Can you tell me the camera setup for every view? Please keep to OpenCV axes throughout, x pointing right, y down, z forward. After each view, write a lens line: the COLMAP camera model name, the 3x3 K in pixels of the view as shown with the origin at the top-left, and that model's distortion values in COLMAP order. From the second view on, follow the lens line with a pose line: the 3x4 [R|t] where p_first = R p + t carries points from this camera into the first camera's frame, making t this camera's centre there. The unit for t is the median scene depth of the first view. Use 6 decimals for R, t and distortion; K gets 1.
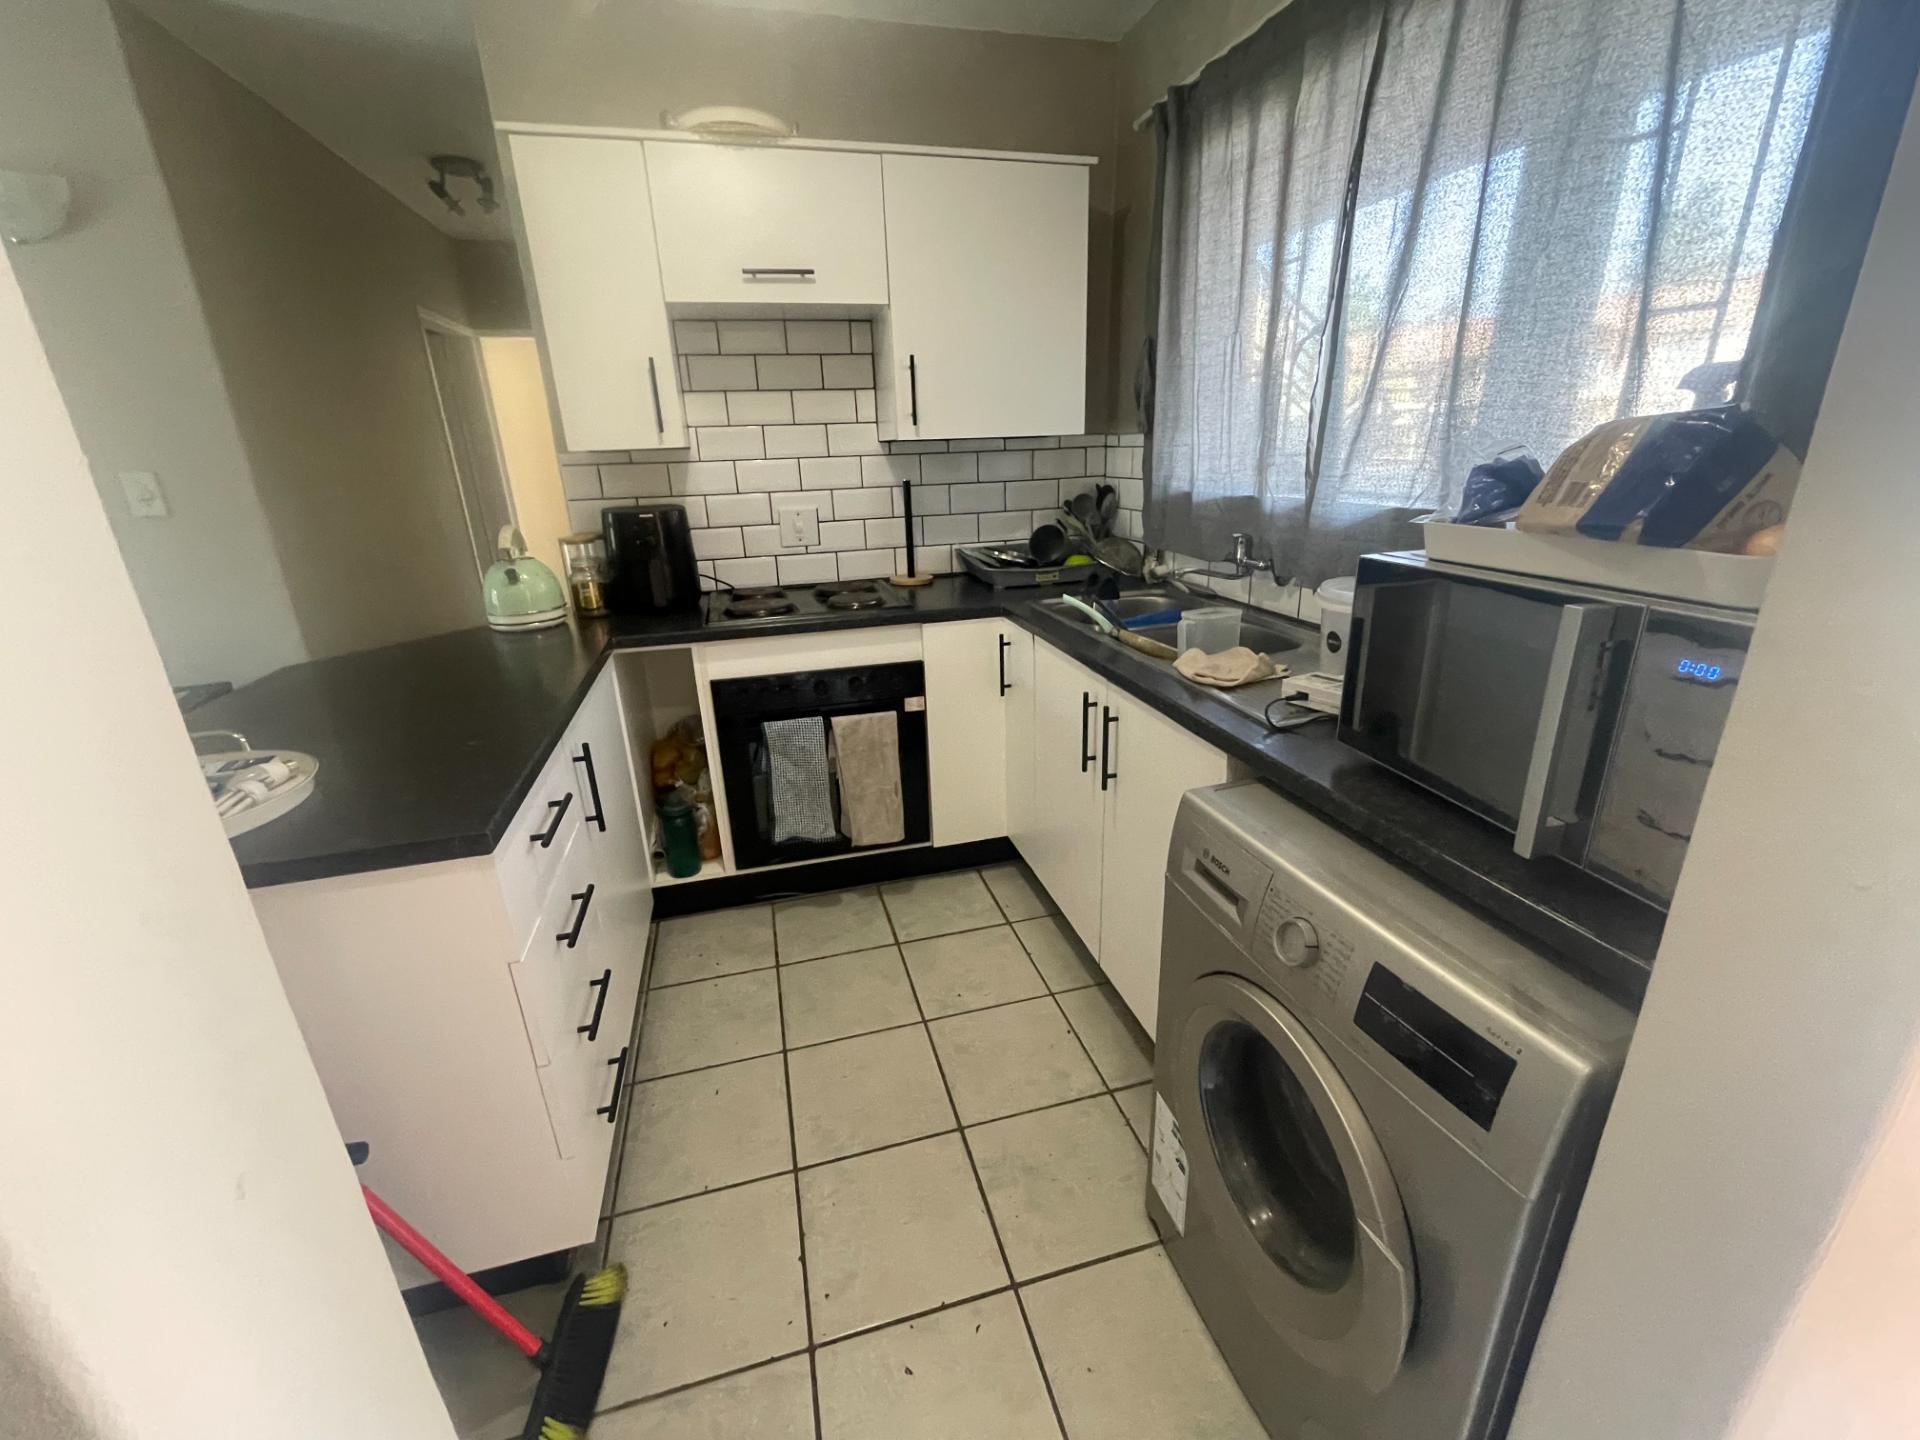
lens RADIAL K [[784.5, 0, 958.3], [0, 784.5, 719.4], [0, 0, 1]] dist [-0.002244, -0.000244]
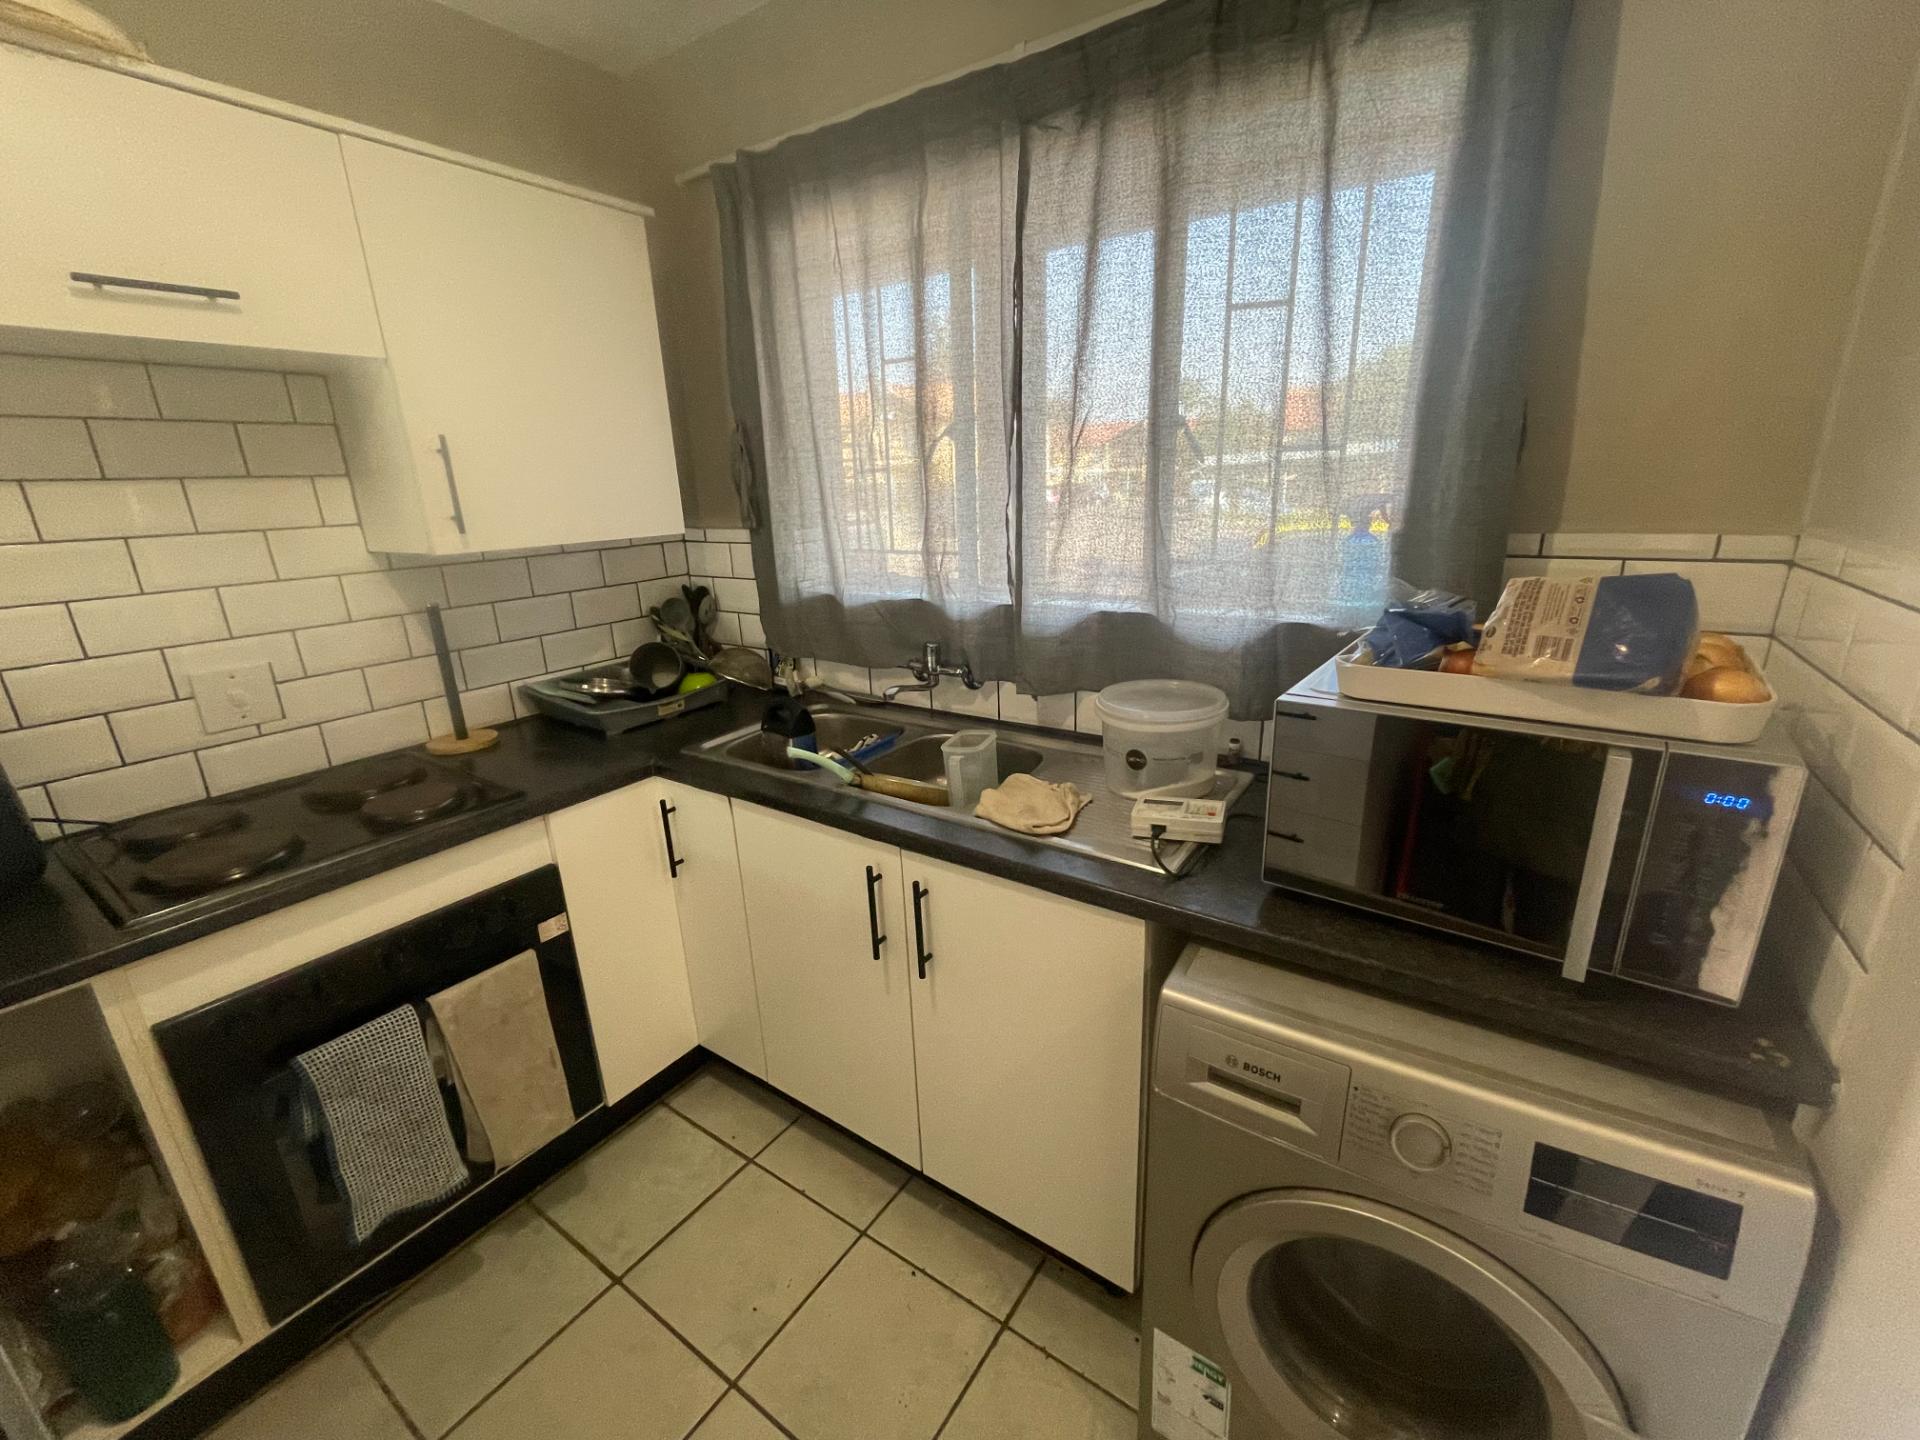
lens RADIAL K [[784.5, 0, 960.6], [0, 784.5, 719.7], [0, 0, 1]] dist [-0.002244, -0.000244]
pose [[0.763358, -0.183482, 0.619369, -0.179221], [0.222736, 0.974775, 0.014251, -0.130407], [-0.606360, 0.127077, 0.784970, 0.220115]]
